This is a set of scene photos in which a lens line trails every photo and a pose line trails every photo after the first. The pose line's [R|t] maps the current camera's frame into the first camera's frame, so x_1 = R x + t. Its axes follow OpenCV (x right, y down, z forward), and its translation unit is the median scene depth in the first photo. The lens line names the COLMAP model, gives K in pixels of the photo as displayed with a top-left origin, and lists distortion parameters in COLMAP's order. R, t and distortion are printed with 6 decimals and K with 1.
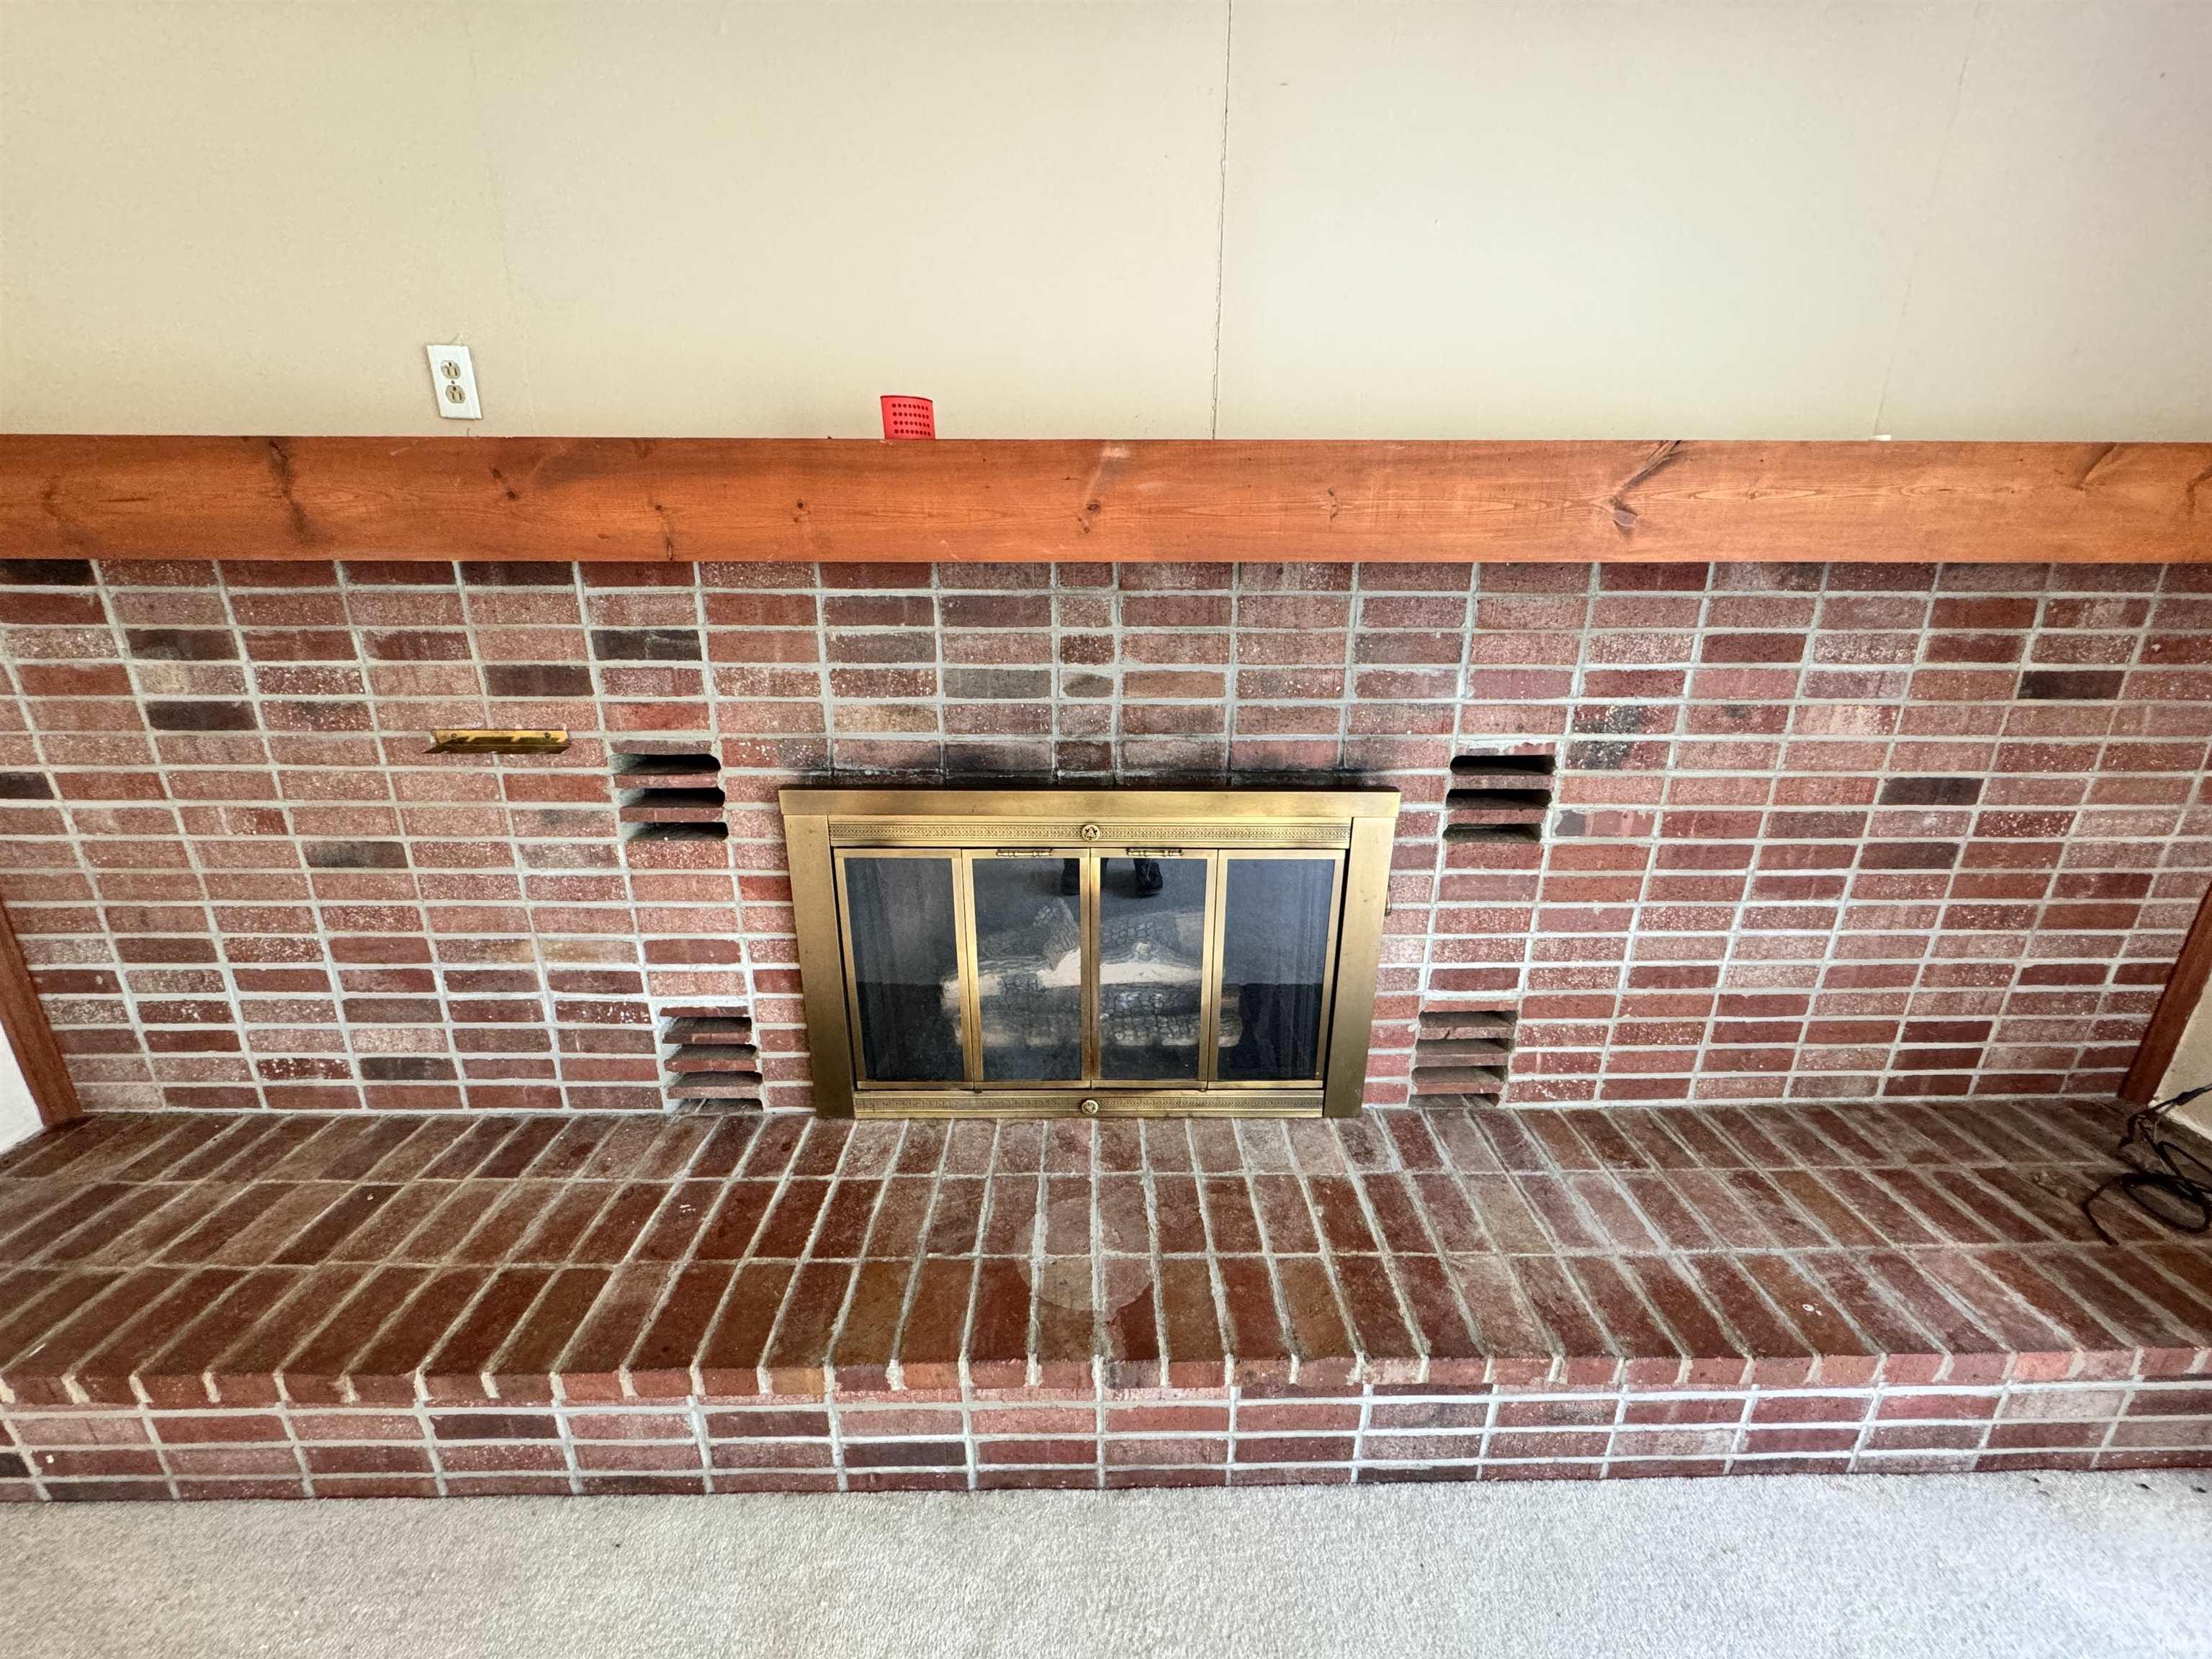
lens RADIAL K [[883.8, 0, 1108.6], [0, 883.8, 828.0], [0, 0, 1]] dist [-0.000008, -0.000484]
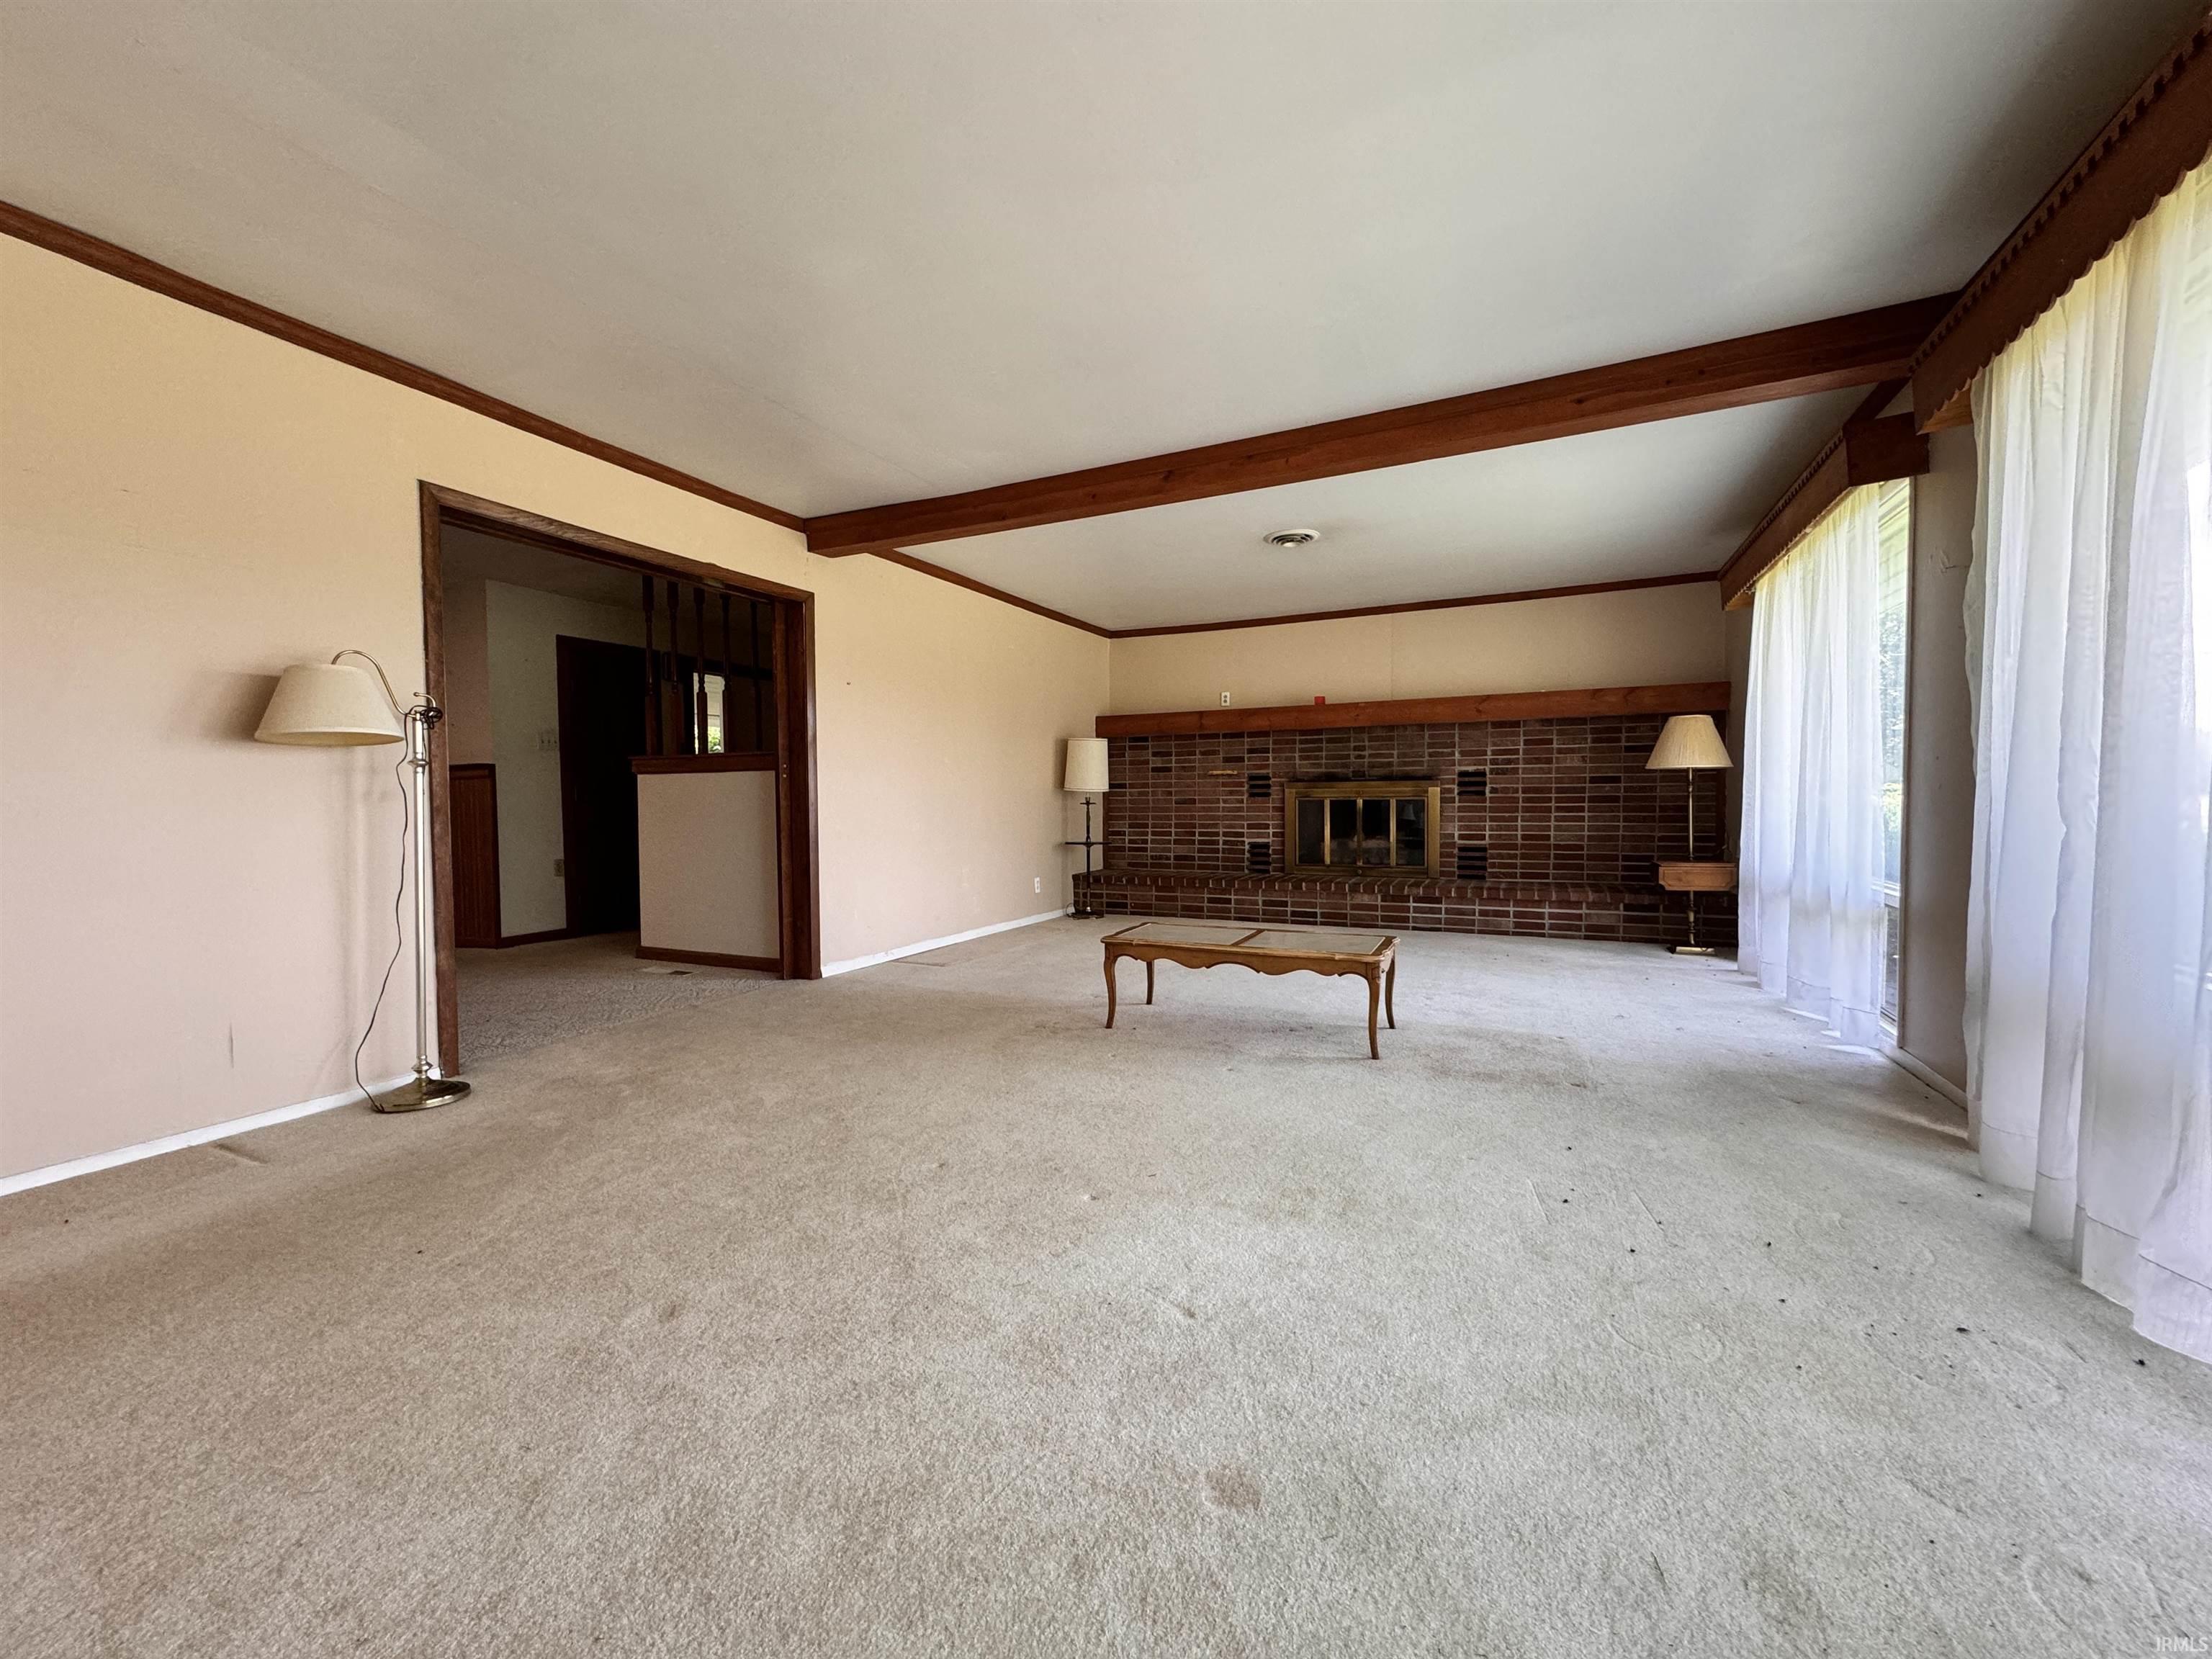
lens RADIAL K [[883.8, 0, 1105.1], [0, 883.8, 831.6], [0, 0, 1]] dist [-0.000008, -0.000484]
pose [[0.894753, 0.005176, -0.446532, 0.732486], [-0.125486, 0.962556, -0.240290, 1.274577], [0.428568, 0.271034, 0.861899, -2.883330]]
